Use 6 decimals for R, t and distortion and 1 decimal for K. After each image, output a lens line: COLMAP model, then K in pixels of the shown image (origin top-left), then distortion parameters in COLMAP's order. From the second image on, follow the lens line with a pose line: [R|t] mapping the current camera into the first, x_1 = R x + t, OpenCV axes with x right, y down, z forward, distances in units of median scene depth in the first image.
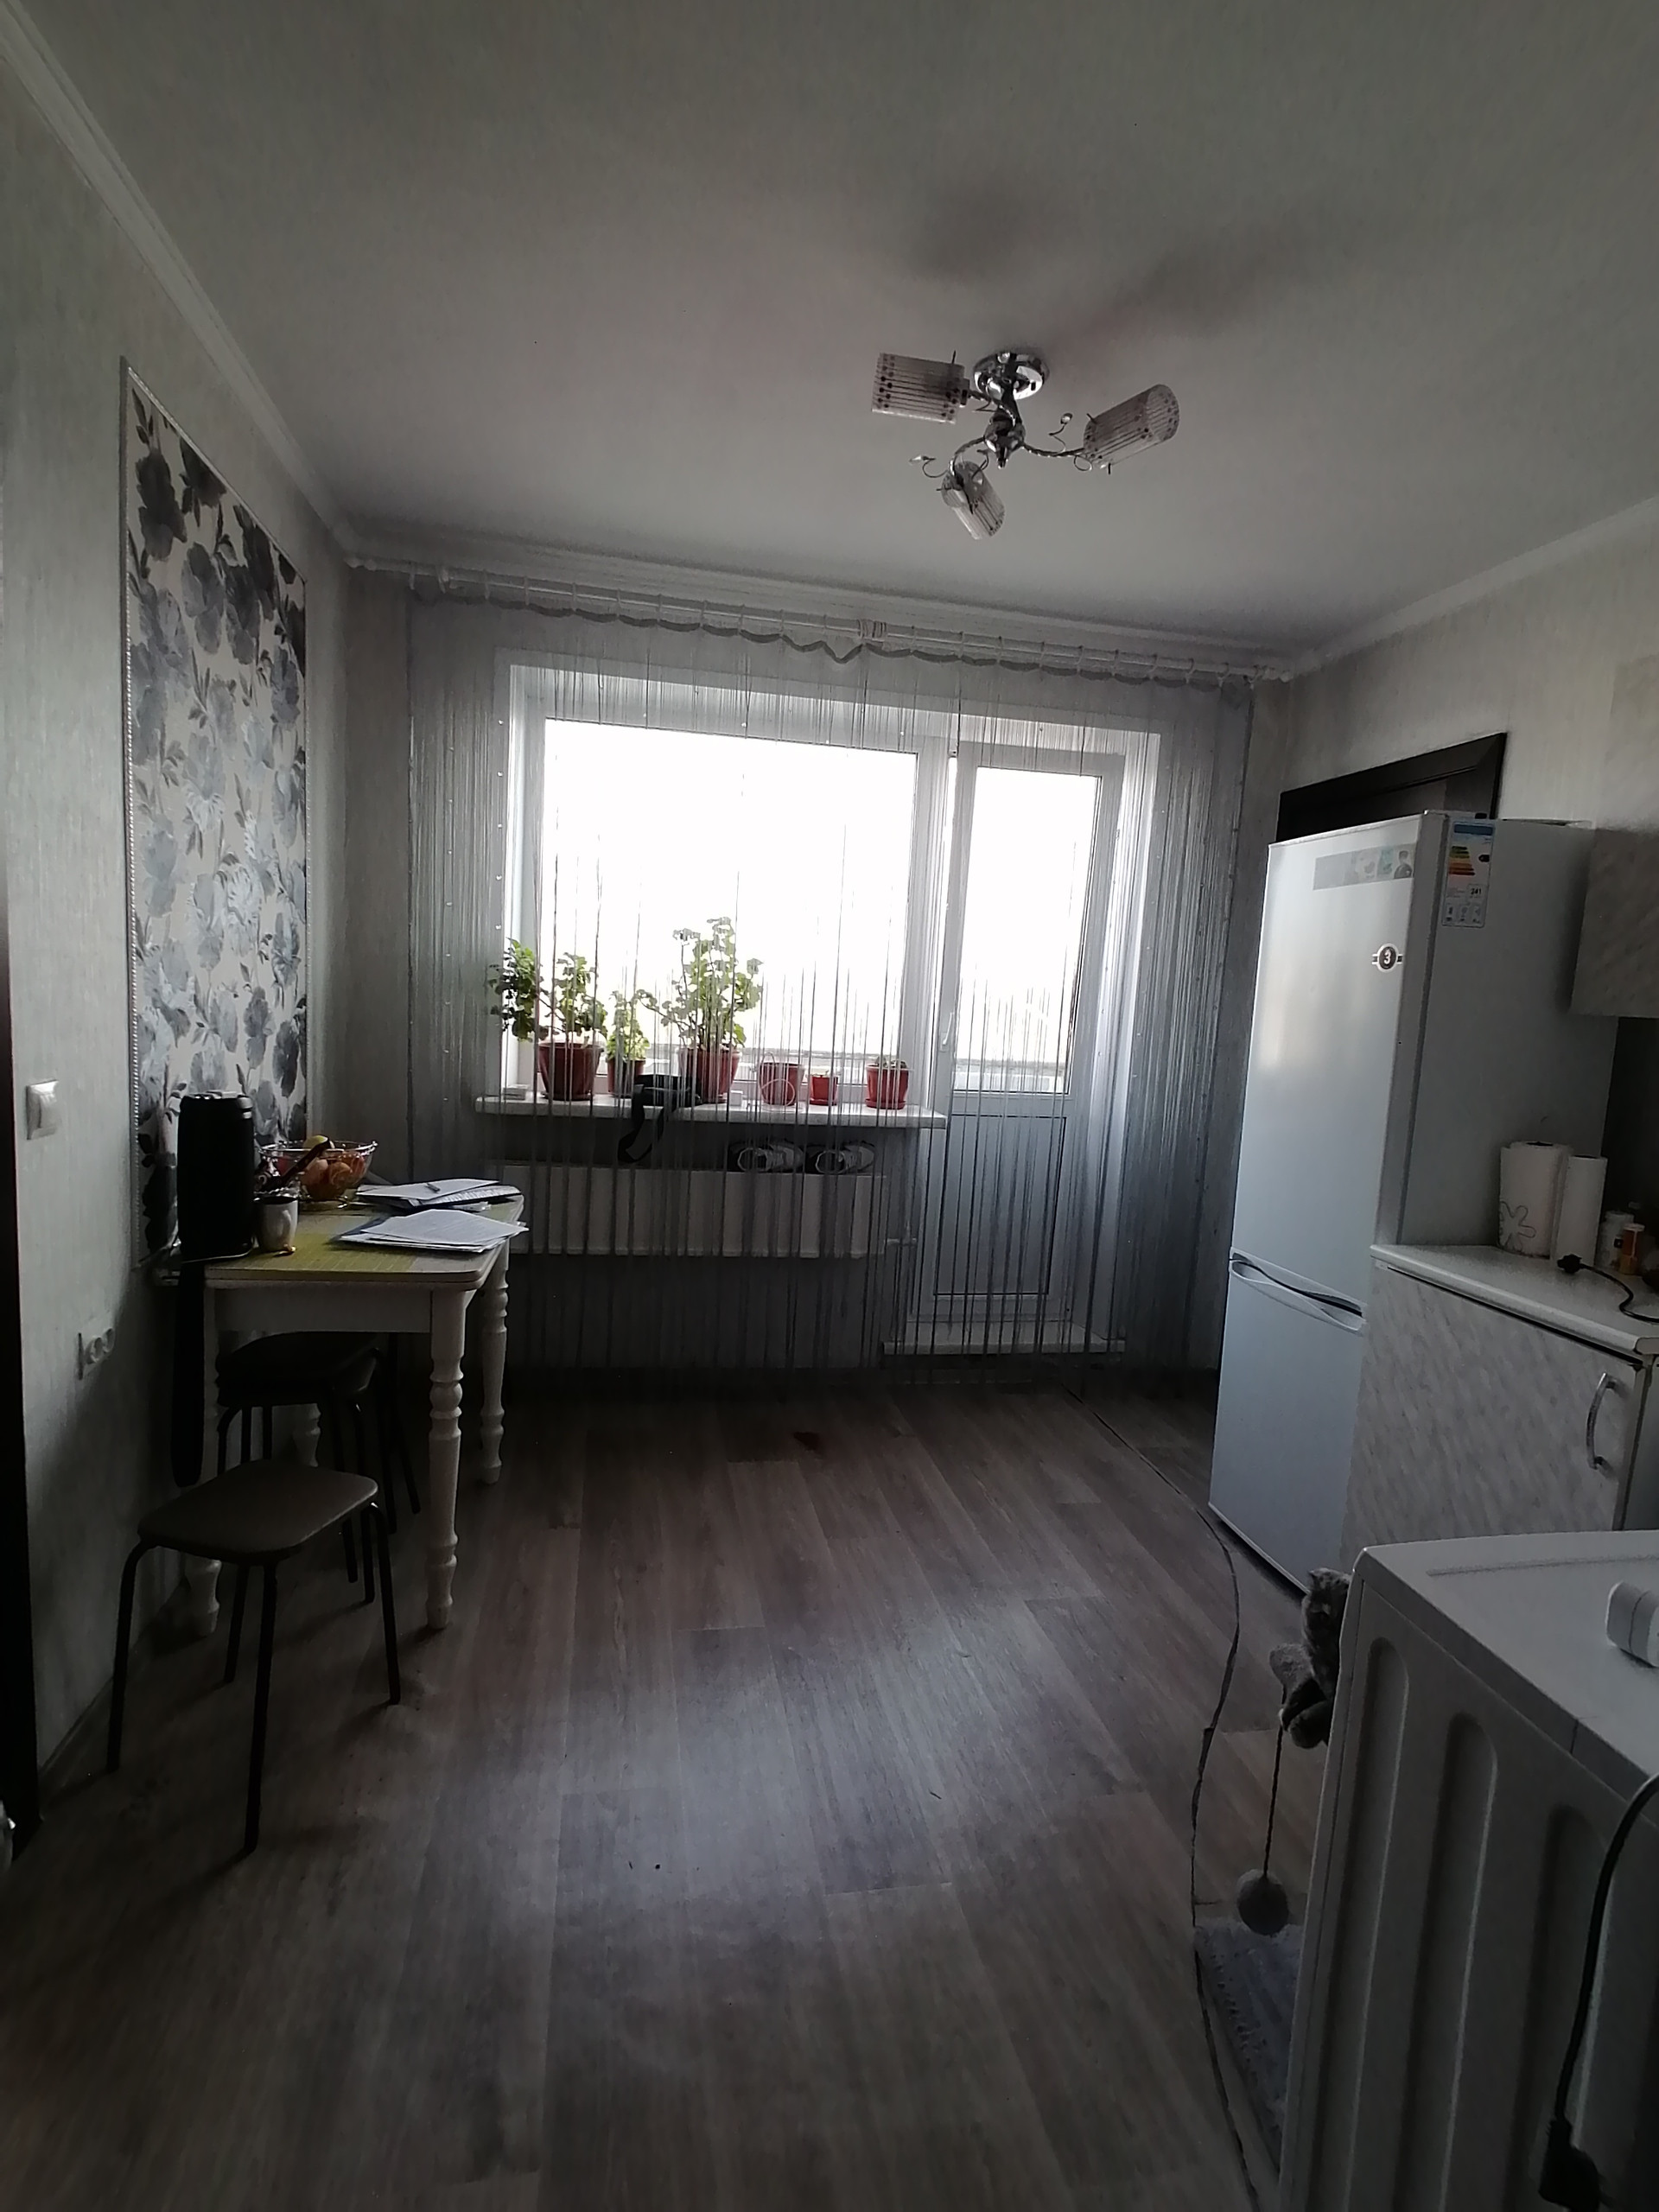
lens RADIAL K [[1107.4, 0, 810.7], [0, 1107.4, 1108.8], [0, 0, 1]] dist [0.037217, -0.032935]
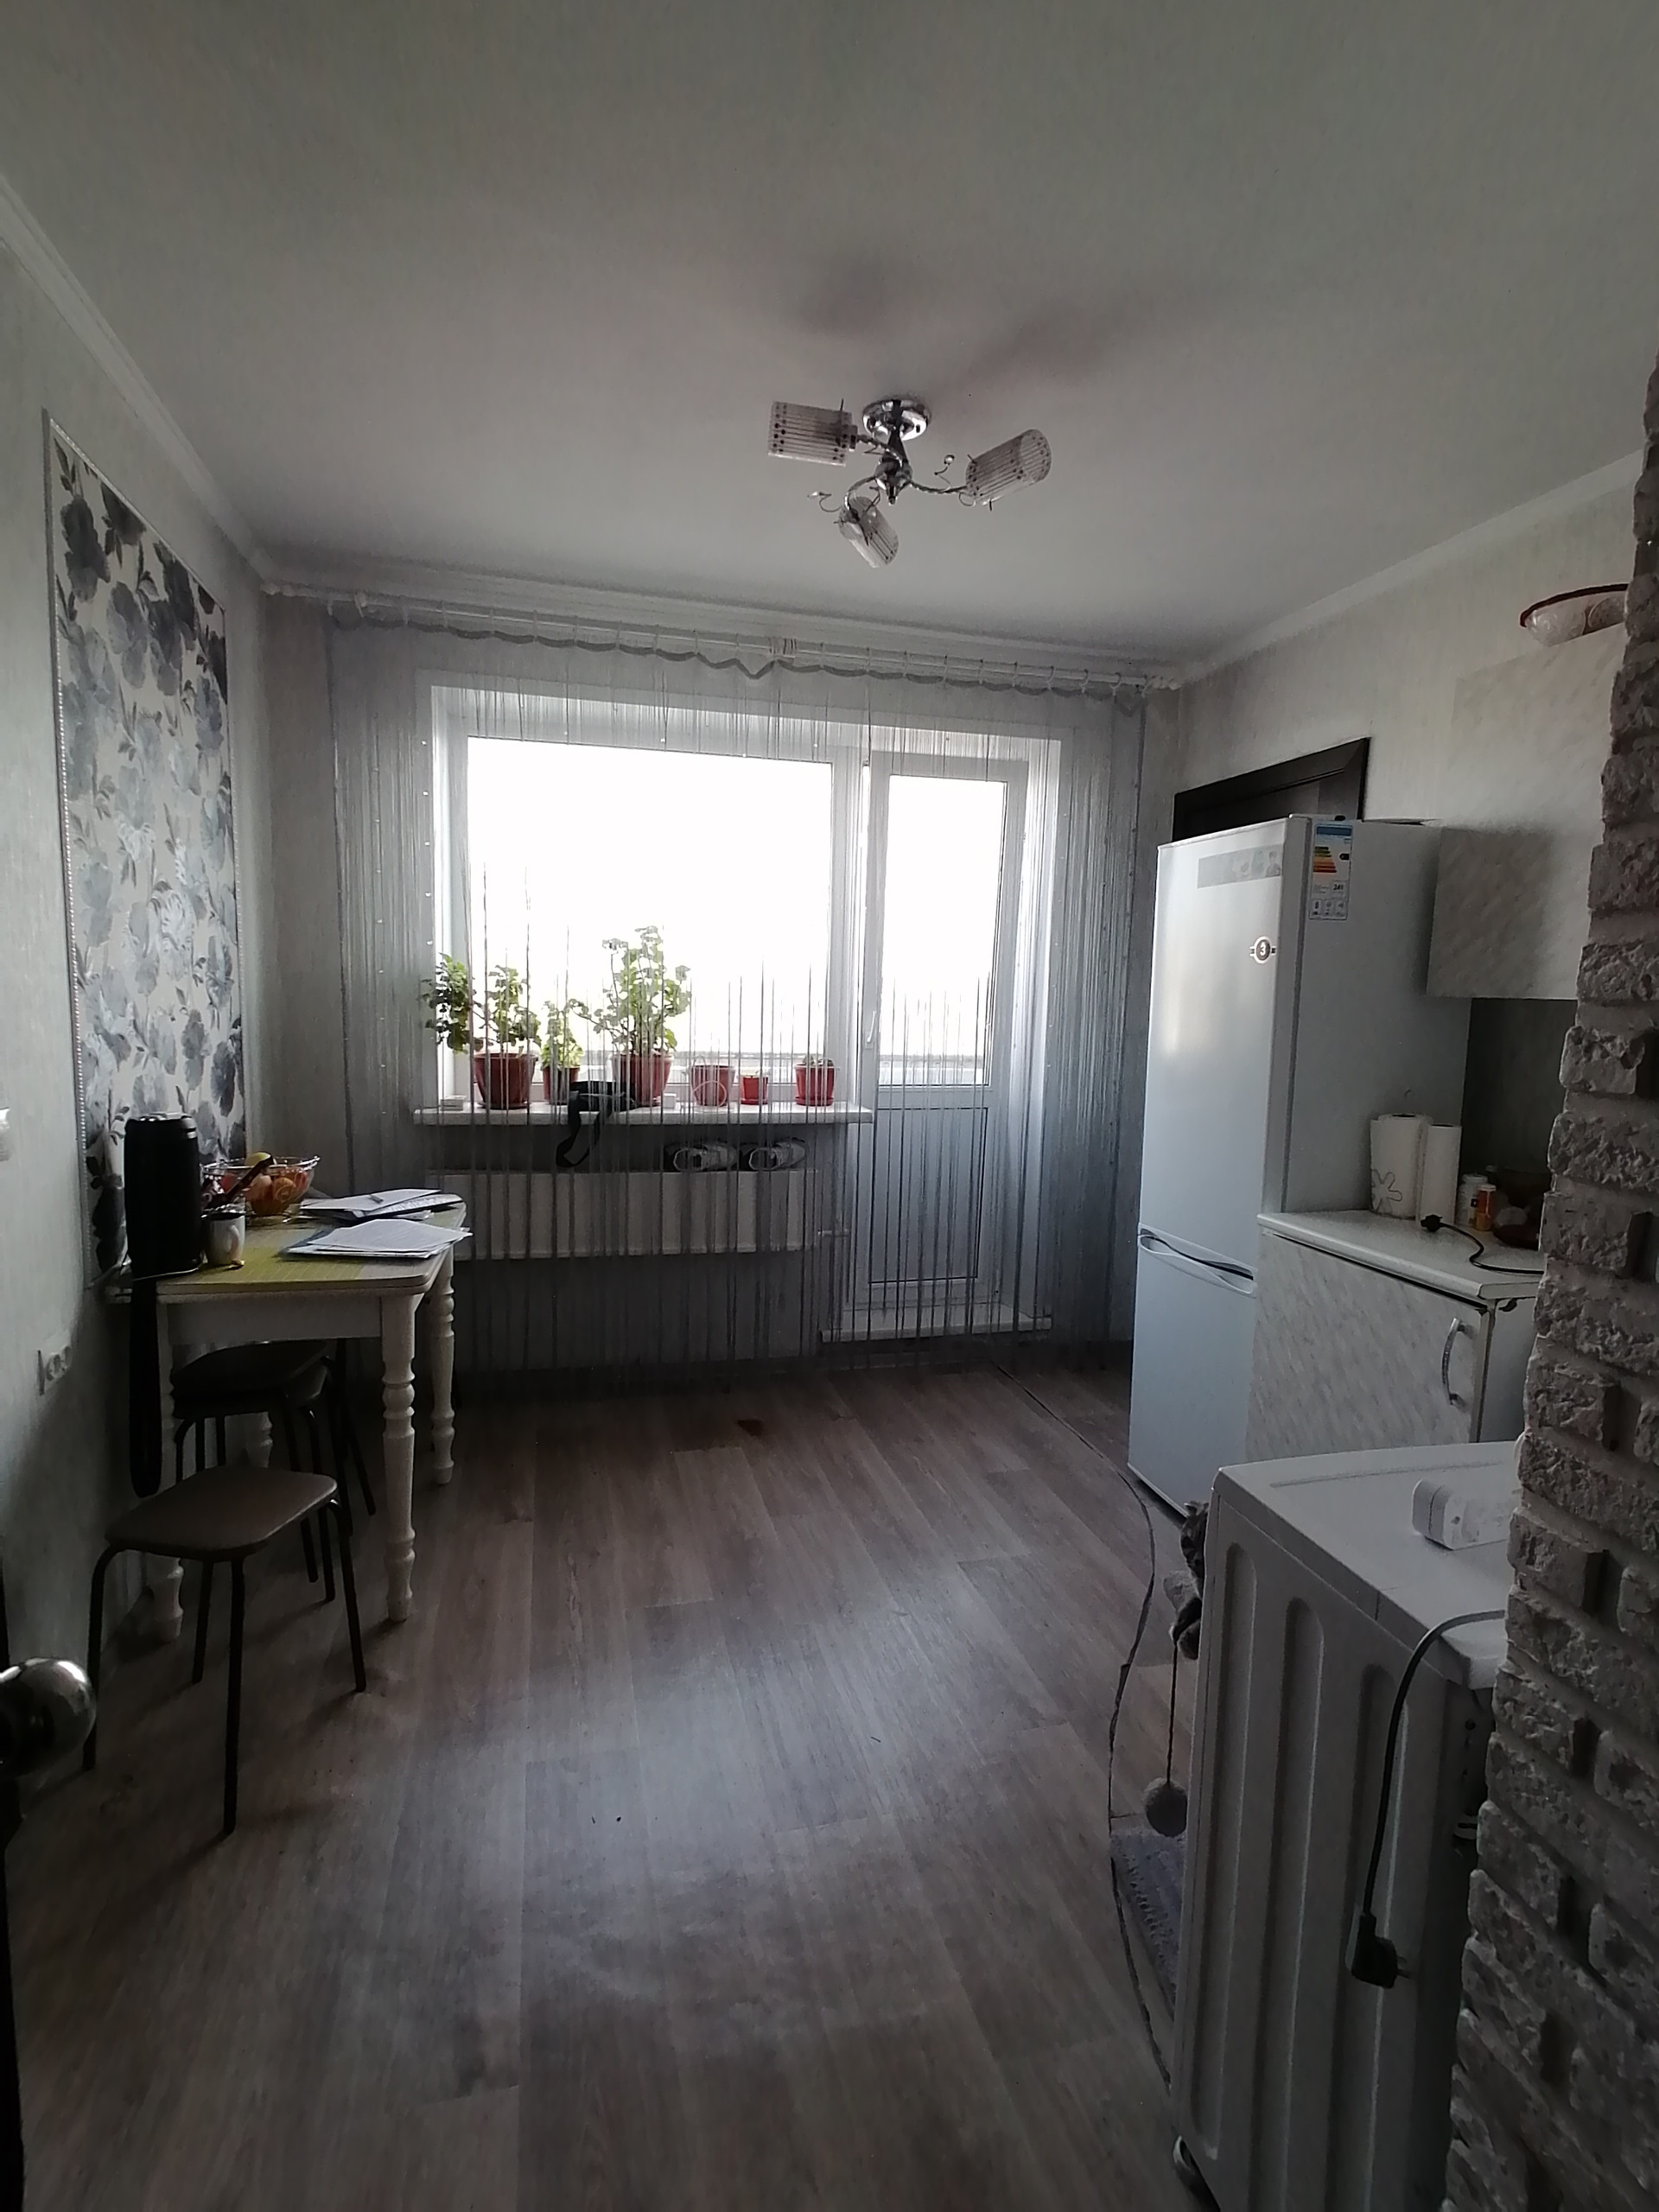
lens RADIAL K [[1100.7, 0, 805.4], [0, 1100.7, 1113.7], [0, 0, 1]] dist [0.035098, -0.031641]
pose [[0.997974, -0.037810, 0.051168, 0.008828], [0.037530, 0.999275, 0.006425, 0.000622], [-0.051374, -0.004492, 0.998669, -0.048221]]
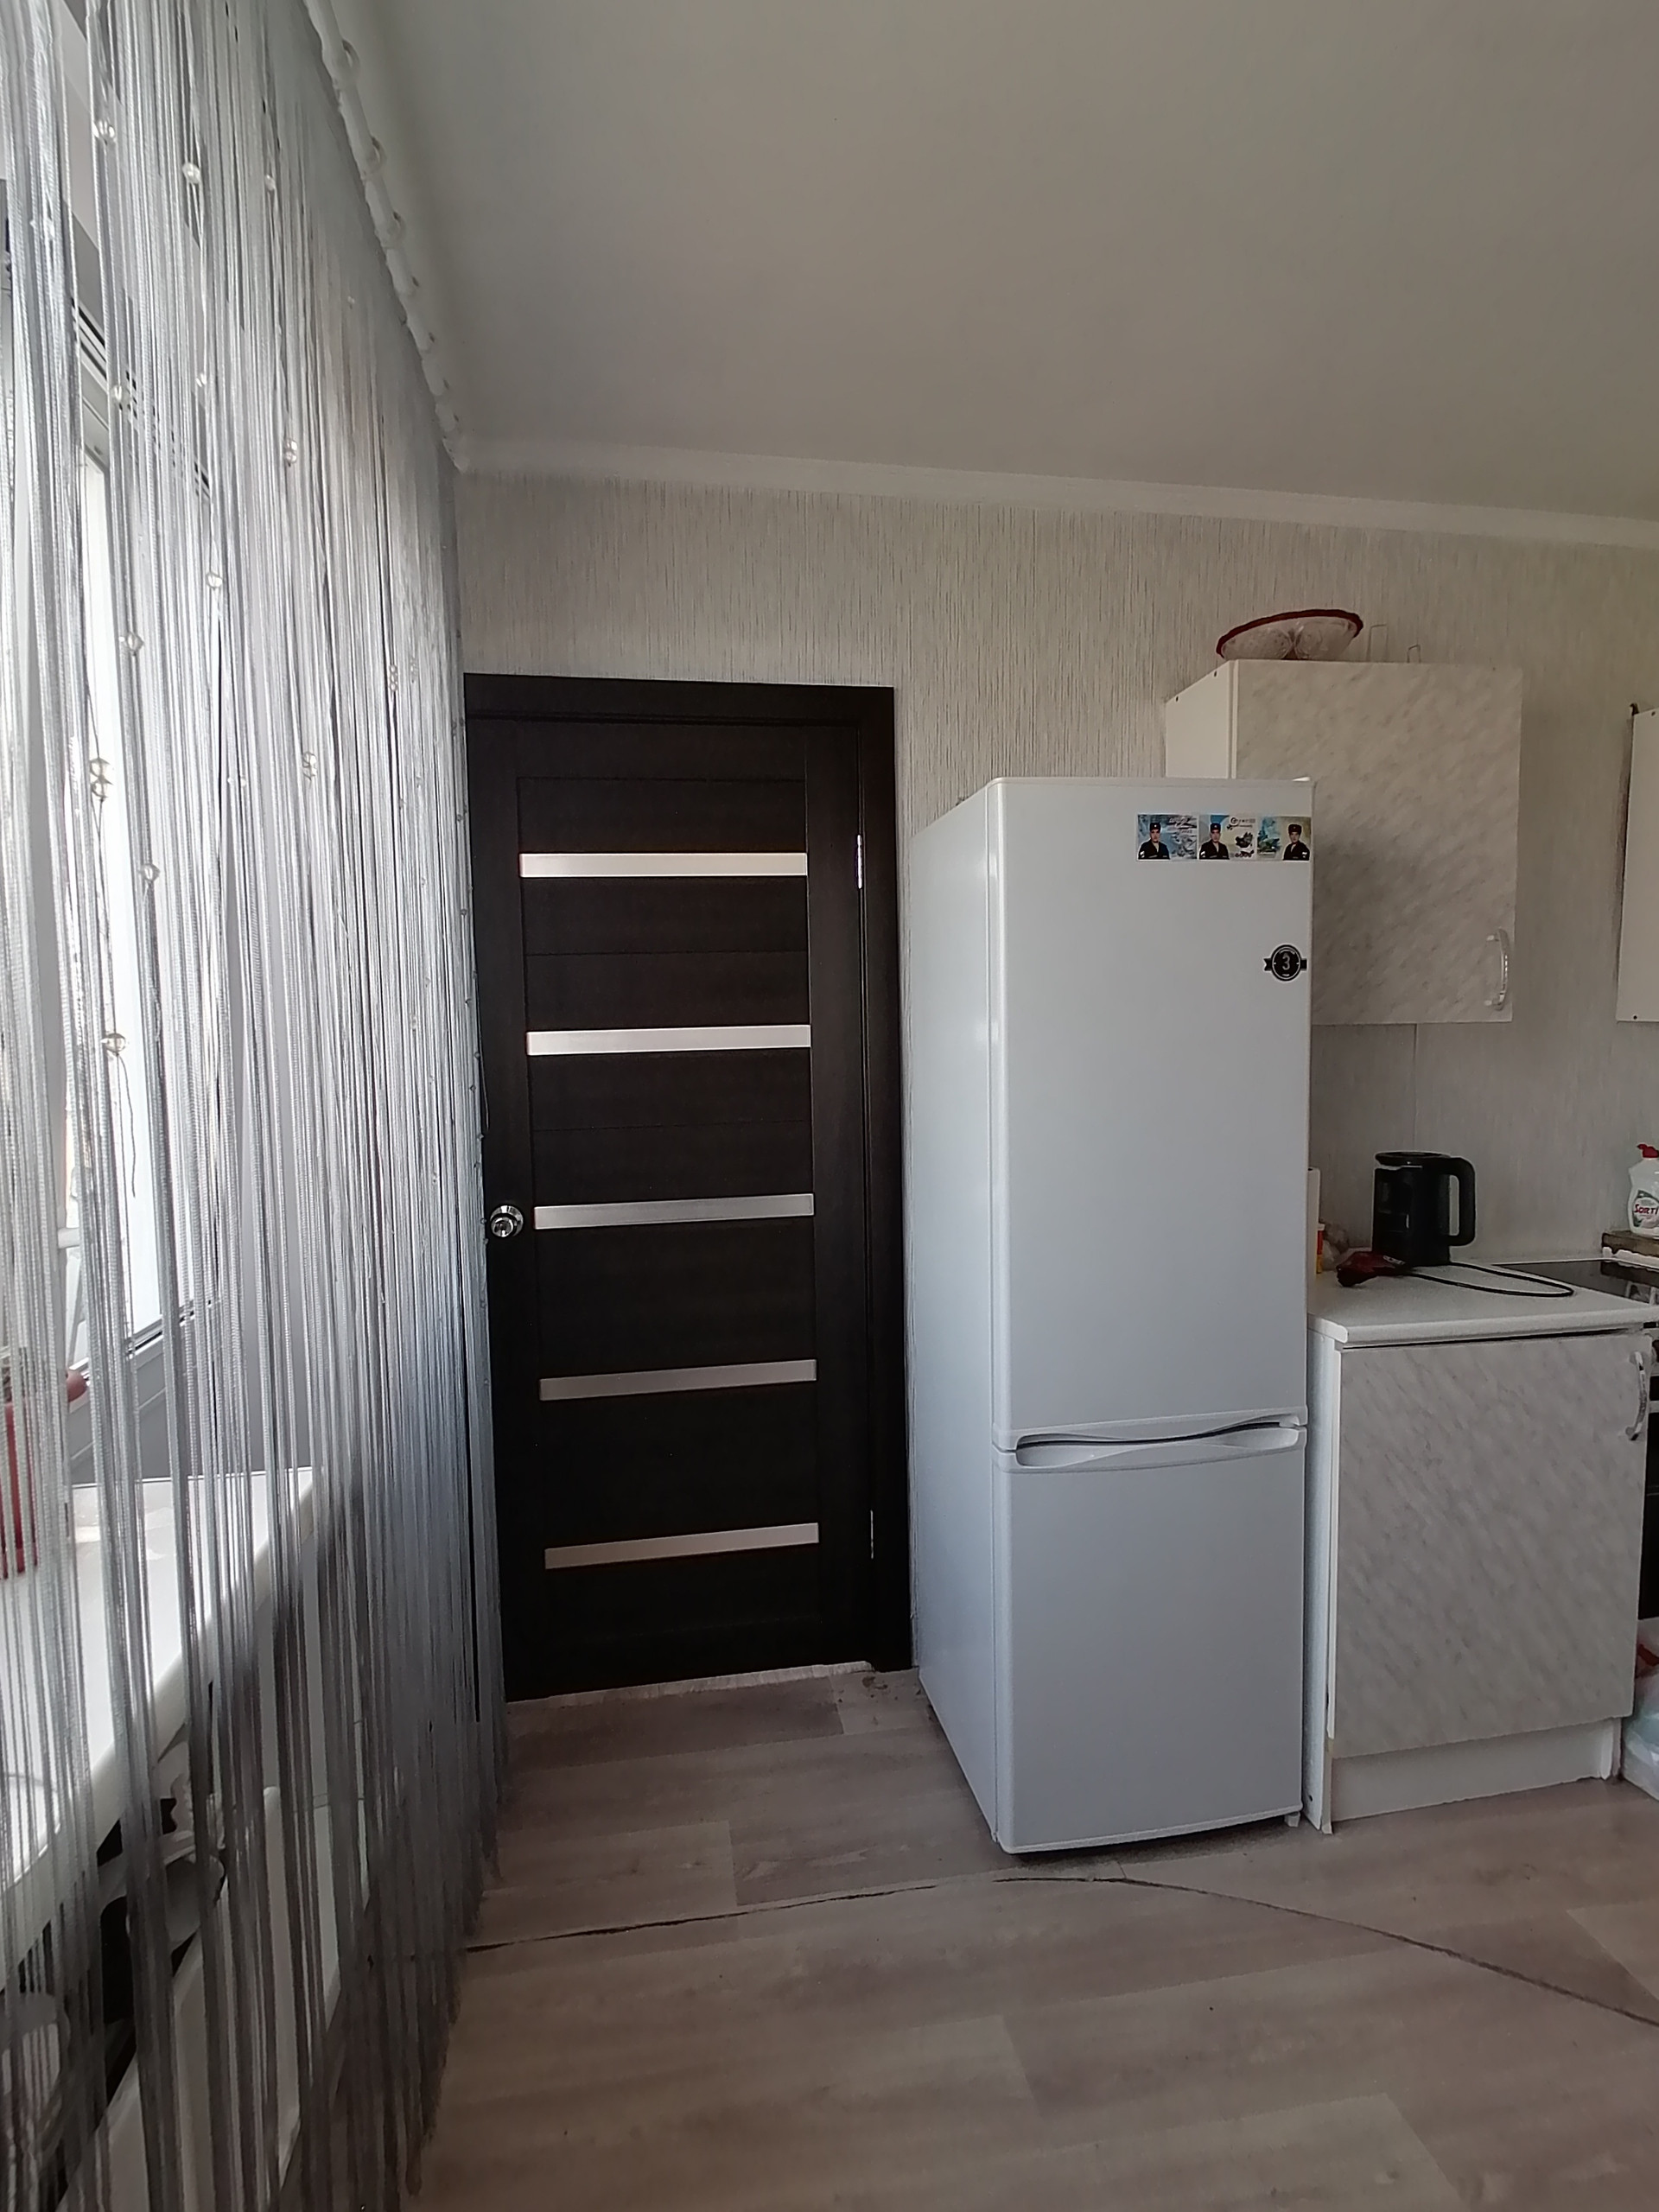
lens RADIAL K [[1107.4, 0, 810.7], [0, 1107.4, 1108.8], [0, 0, 1]] dist [0.037217, -0.032935]
pose [[0.017147, -0.119758, 0.992655, -0.229677], [0.130402, 0.984589, 0.116532, -0.147967], [-0.991313, 0.127446, 0.032499, 1.152487]]
